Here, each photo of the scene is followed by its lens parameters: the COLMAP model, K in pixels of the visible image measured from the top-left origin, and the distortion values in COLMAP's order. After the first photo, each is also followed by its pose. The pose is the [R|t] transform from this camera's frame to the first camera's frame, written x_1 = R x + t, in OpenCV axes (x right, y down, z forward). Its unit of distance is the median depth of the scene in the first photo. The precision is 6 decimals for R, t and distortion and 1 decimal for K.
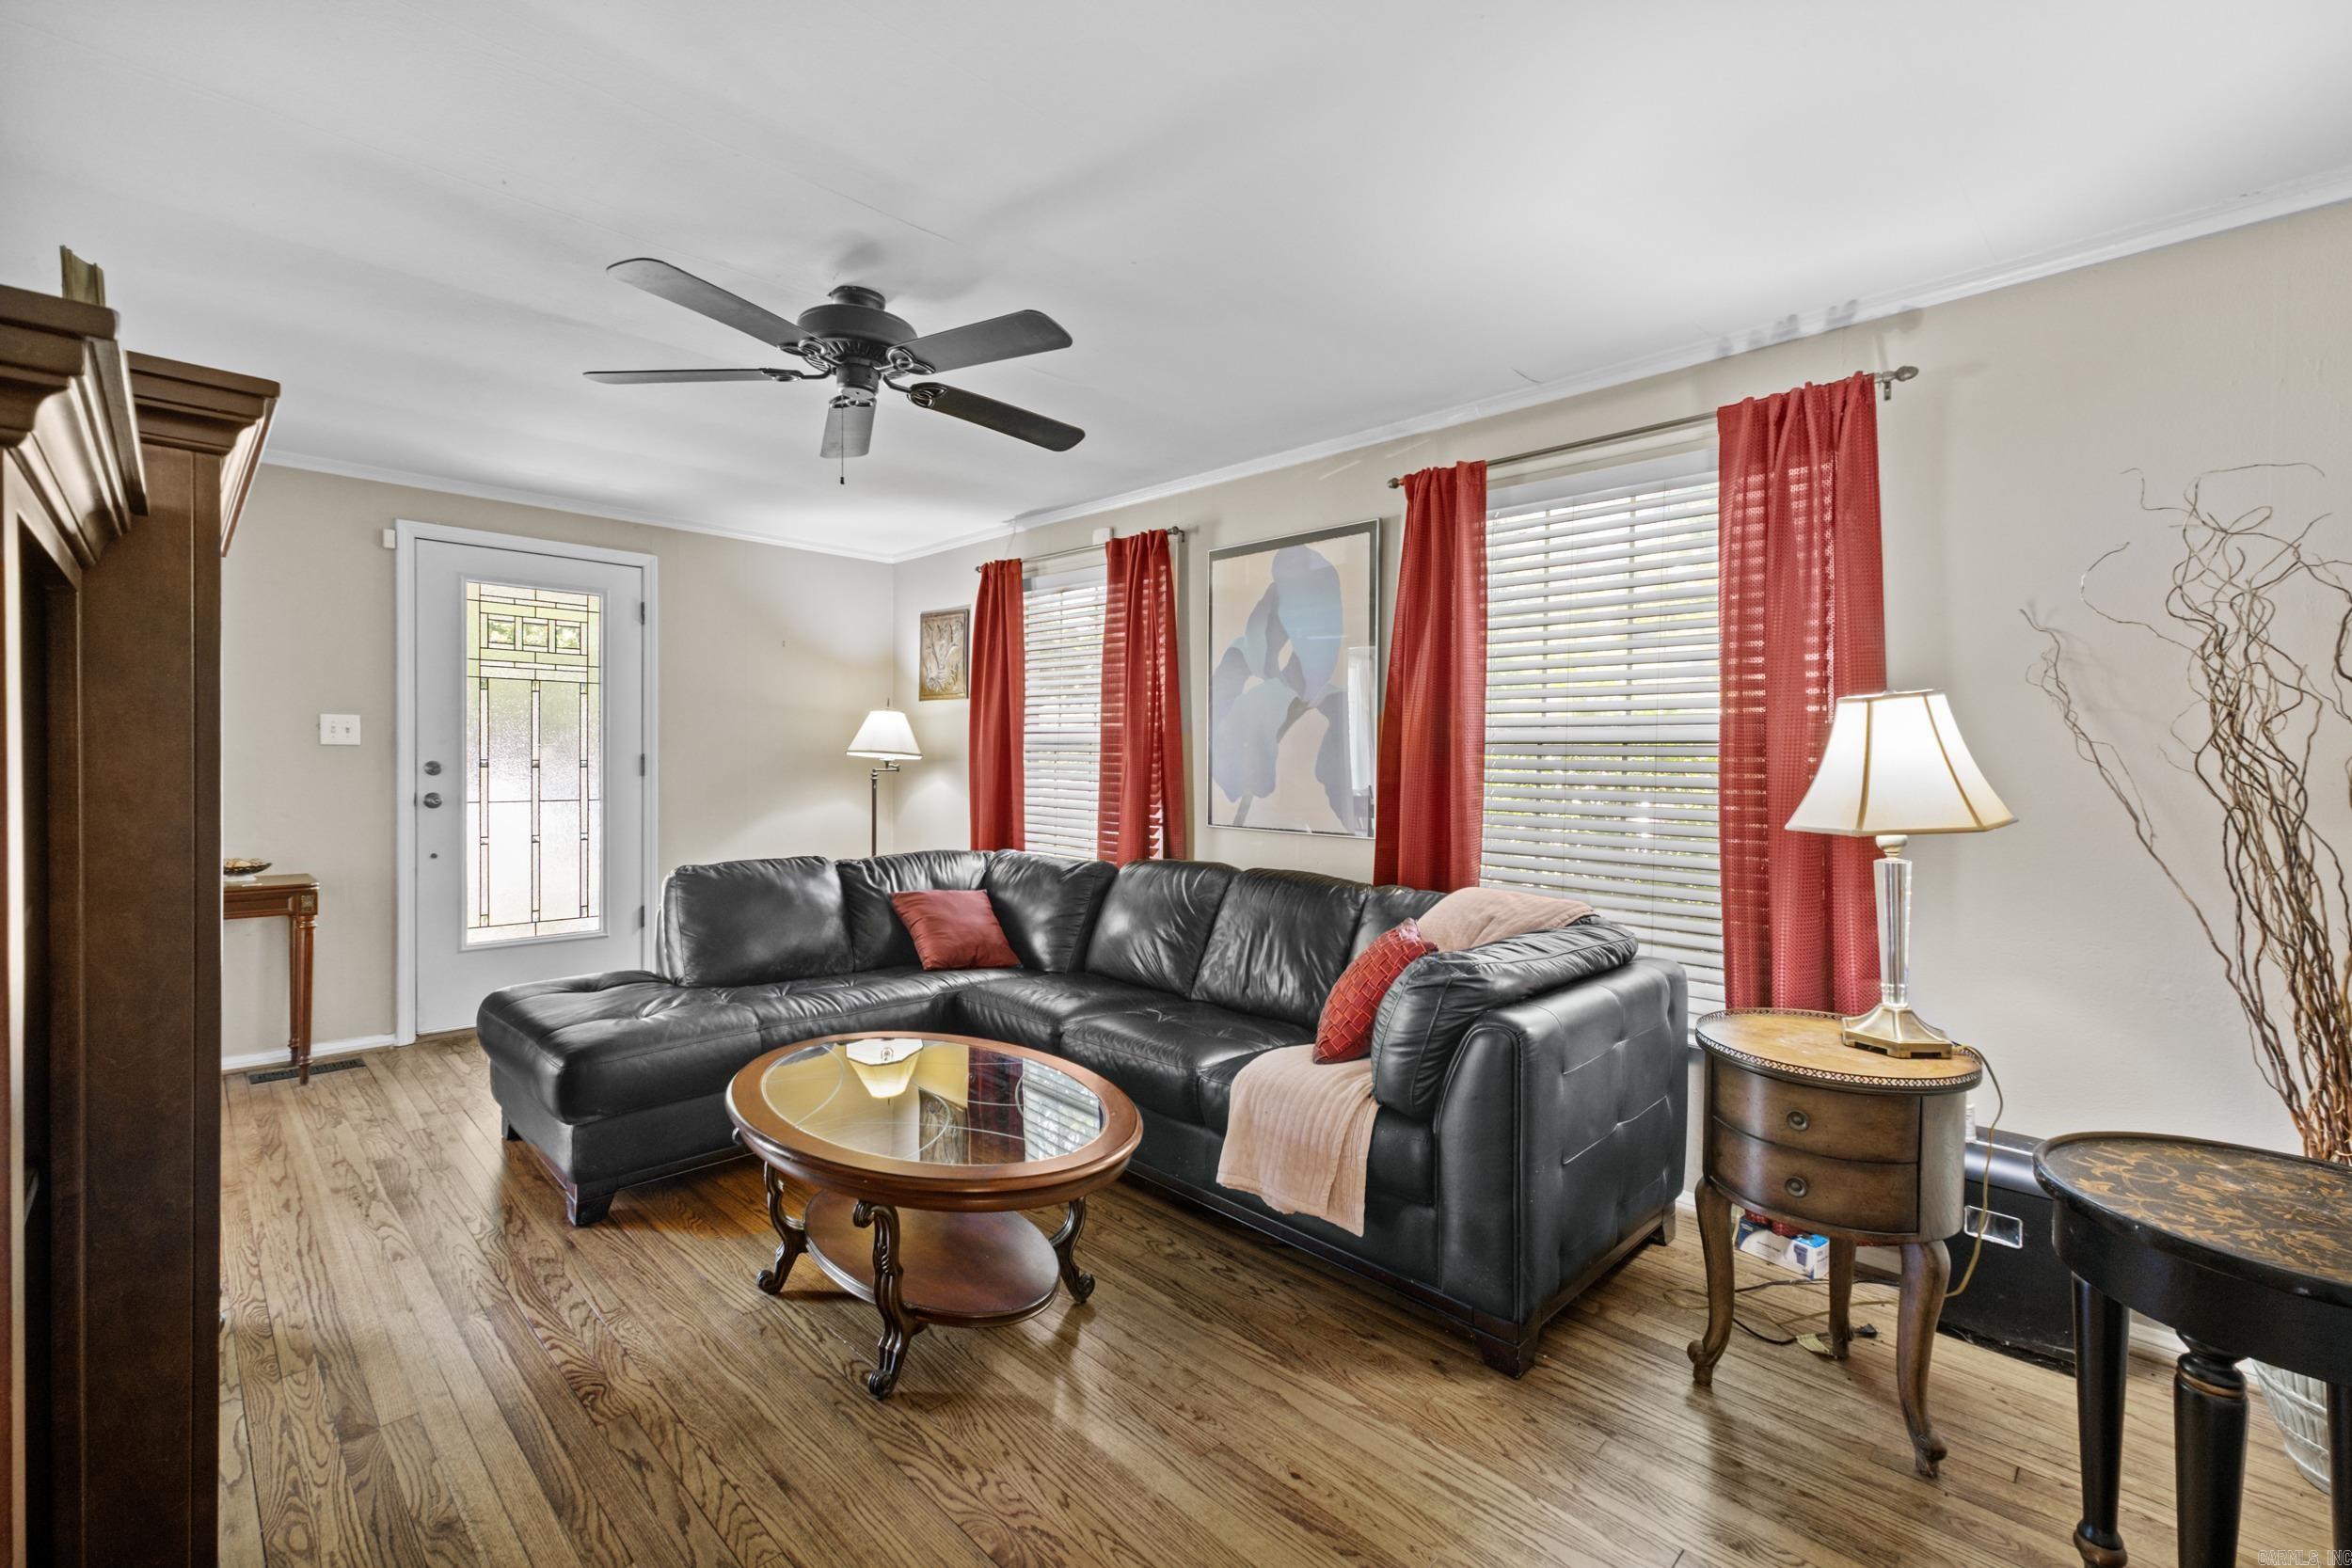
lens RADIAL K [[1021.3, 0, 1158.4], [0, 1021.3, 768.3], [0, 0, 1]] dist [0.008285, -0.000292]
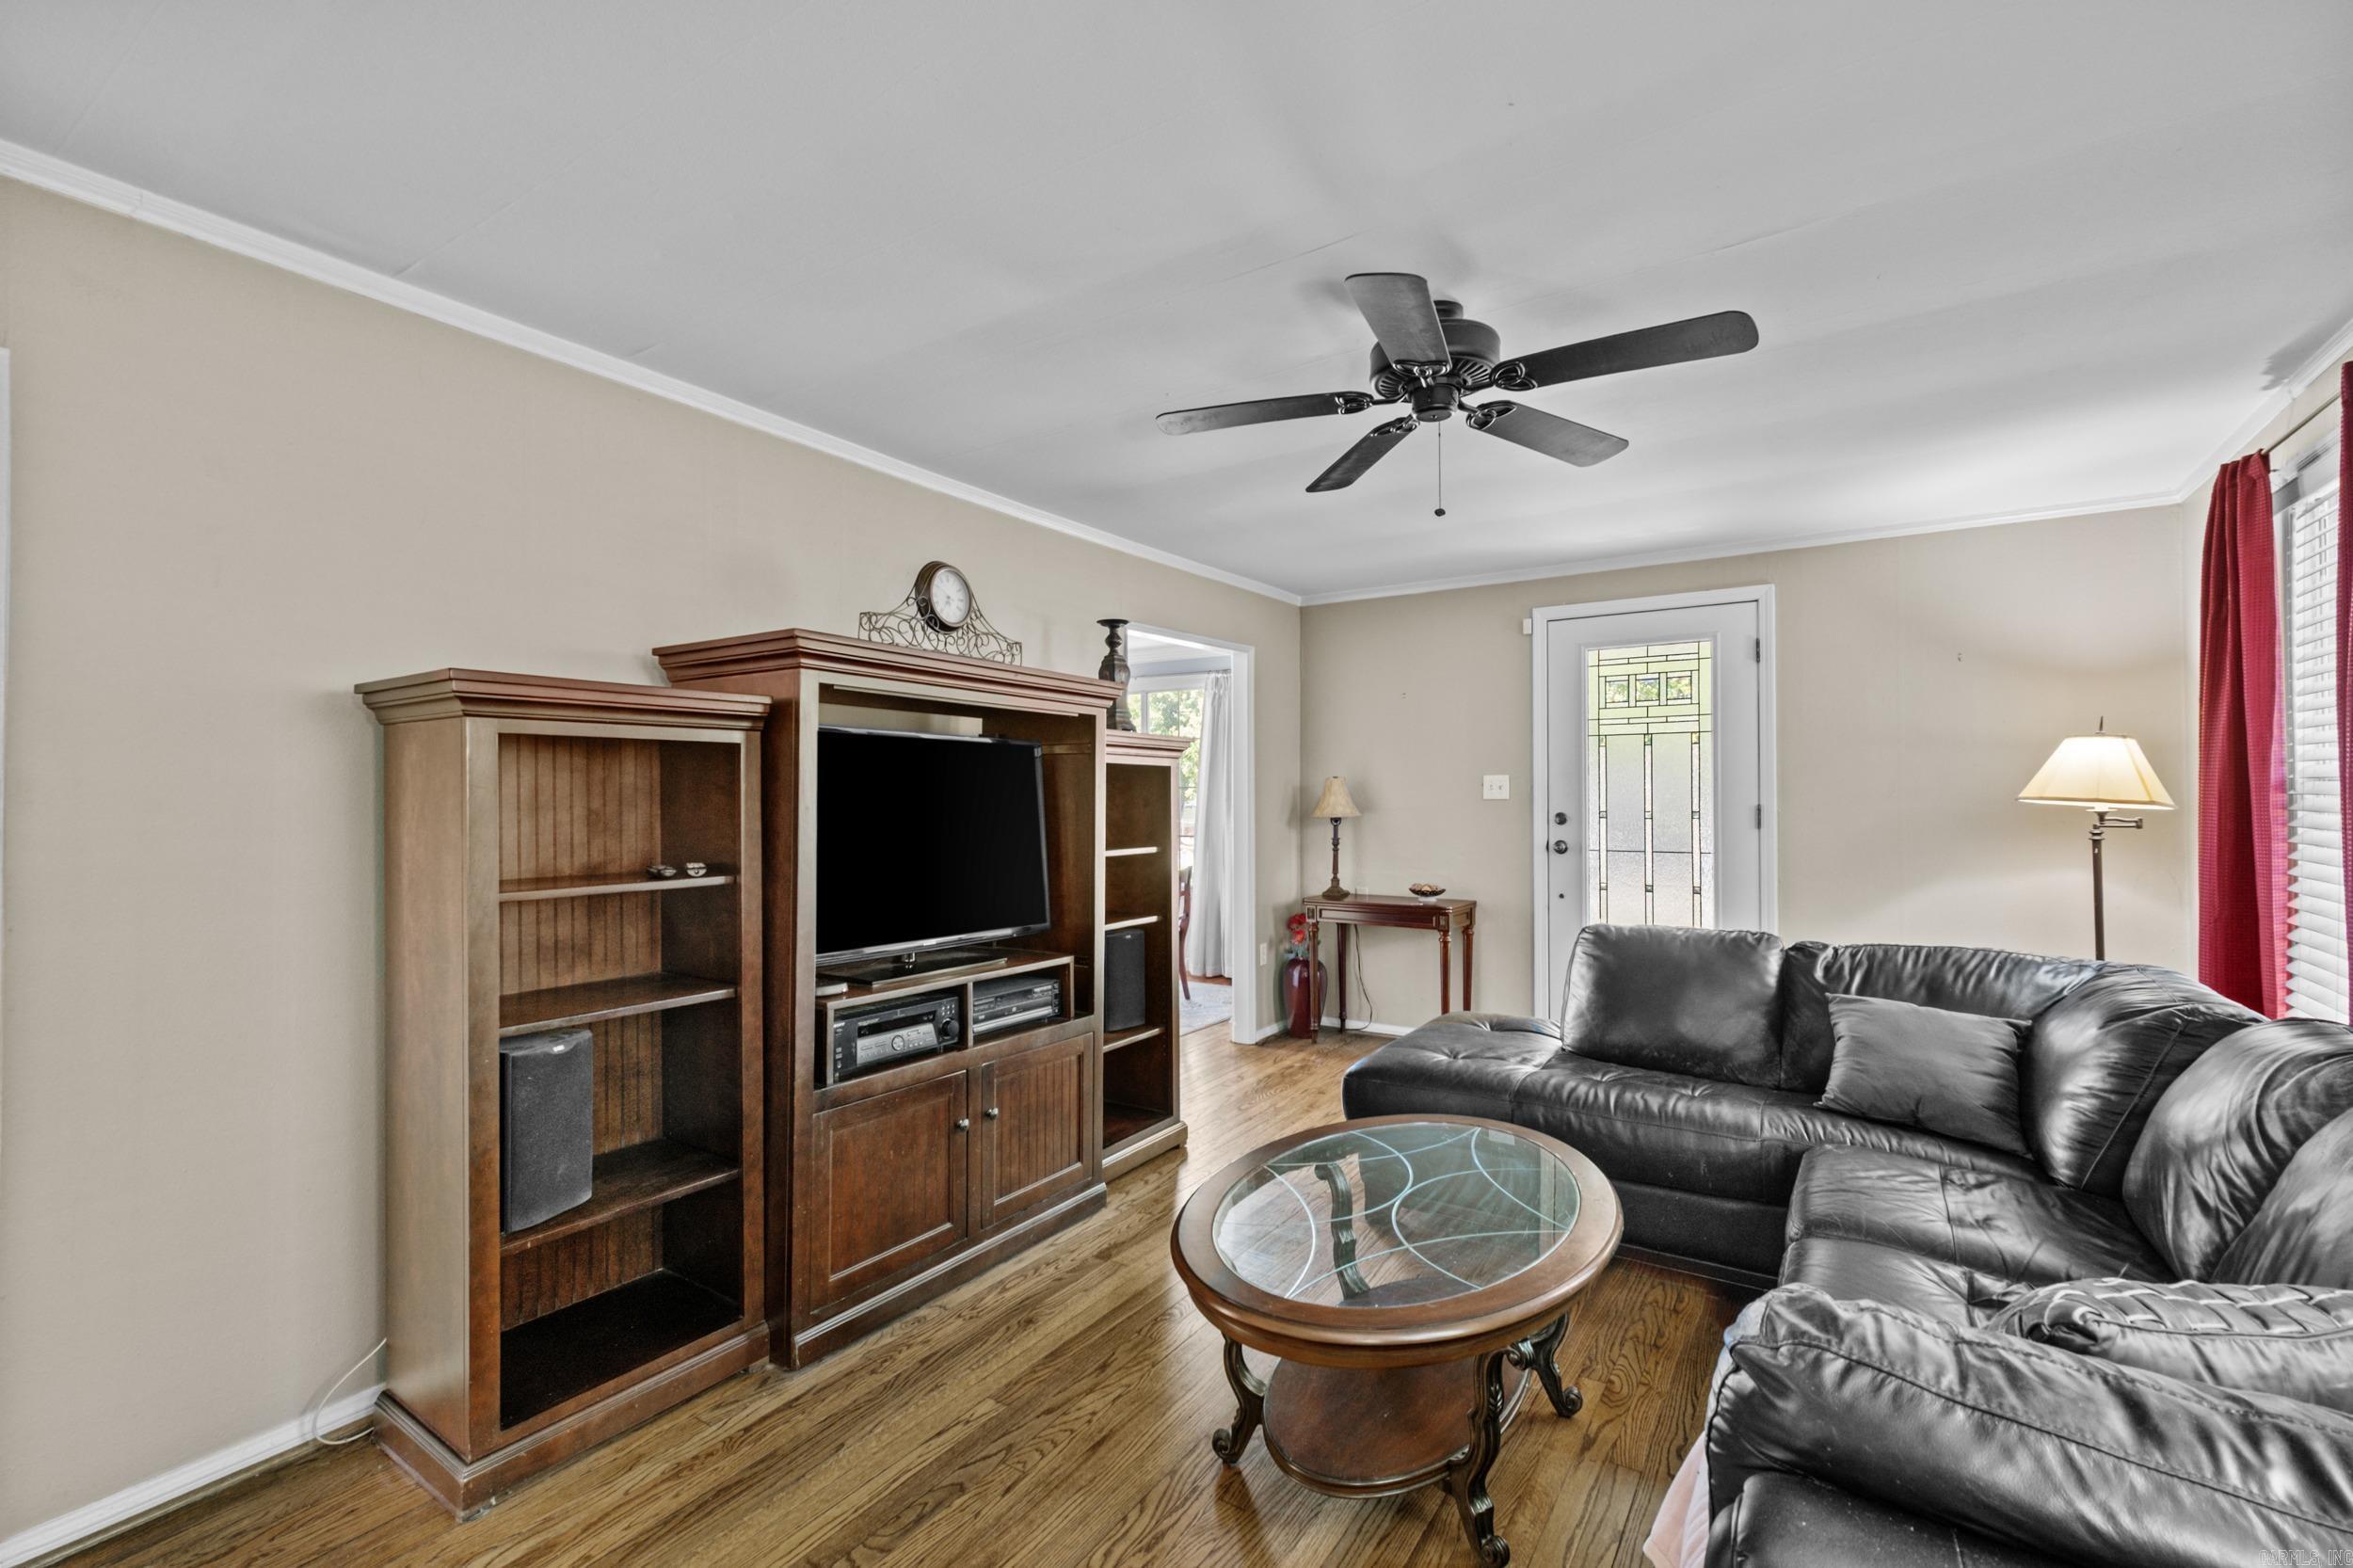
lens RADIAL K [[1021.8, 0, 1166.6], [0, 1021.8, 790.4], [0, 0, 1]] dist [0.008285, -0.000292]
pose [[0.205131, -0.019784, -0.978535, 0.311719], [-0.004871, 0.999763, -0.021234, -0.005012], [0.978722, 0.009122, 0.204986, 0.327961]]
